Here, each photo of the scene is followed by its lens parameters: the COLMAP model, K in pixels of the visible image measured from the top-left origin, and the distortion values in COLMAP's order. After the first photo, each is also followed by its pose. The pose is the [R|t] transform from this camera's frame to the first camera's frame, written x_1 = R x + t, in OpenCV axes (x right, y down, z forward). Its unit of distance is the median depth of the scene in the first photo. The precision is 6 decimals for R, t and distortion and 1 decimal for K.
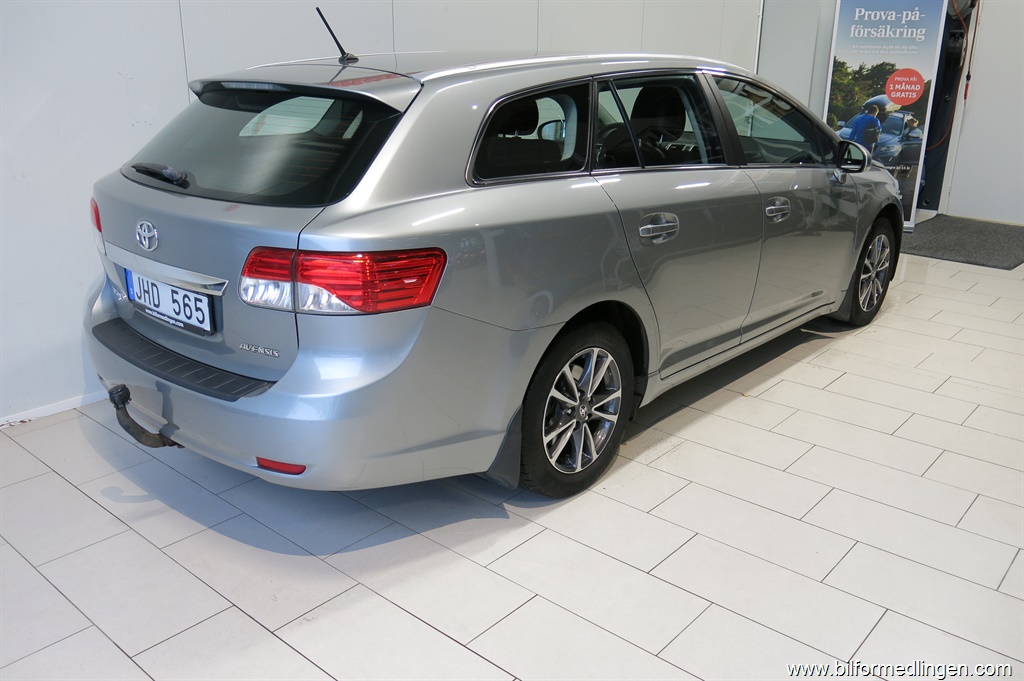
lens RADIAL K [[860.4, 0, 512.0], [0, 860.4, 340.5], [0, 0, 1]] dist [-0.010312, 0.002200]
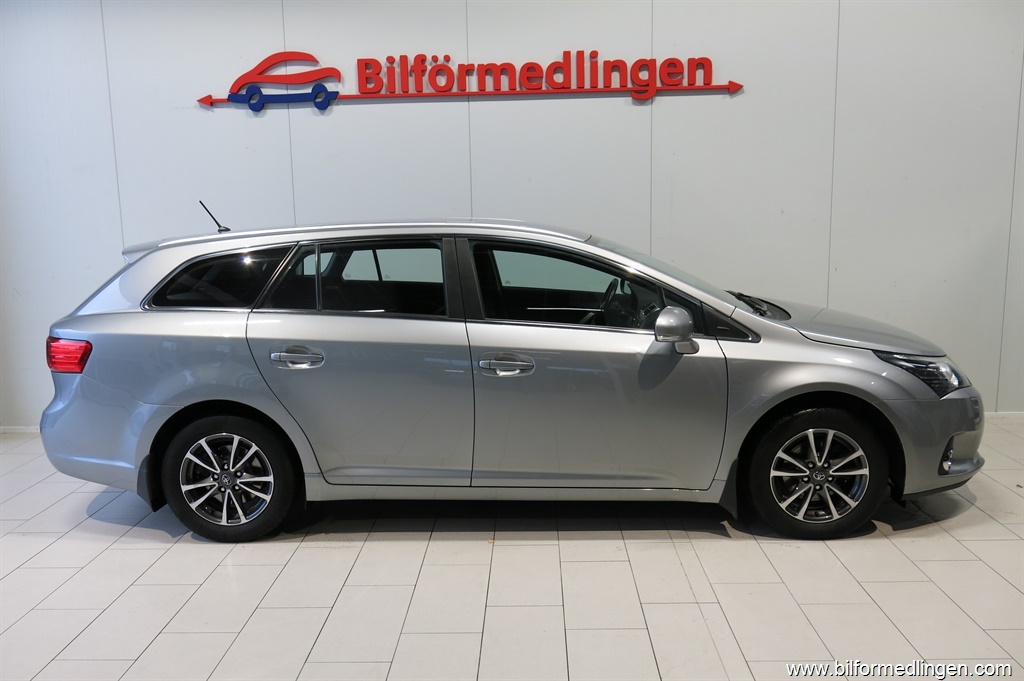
lens RADIAL K [[837.2, 0, 507.7], [0, 837.2, 313.3], [0, 0, 1]] dist [-0.008367, -0.003858]
pose [[0.635900, 0.081824, -0.767421, 1.349033], [-0.220065, 0.972307, -0.078681, -0.167023], [0.739731, 0.218916, 0.636297, 0.423800]]
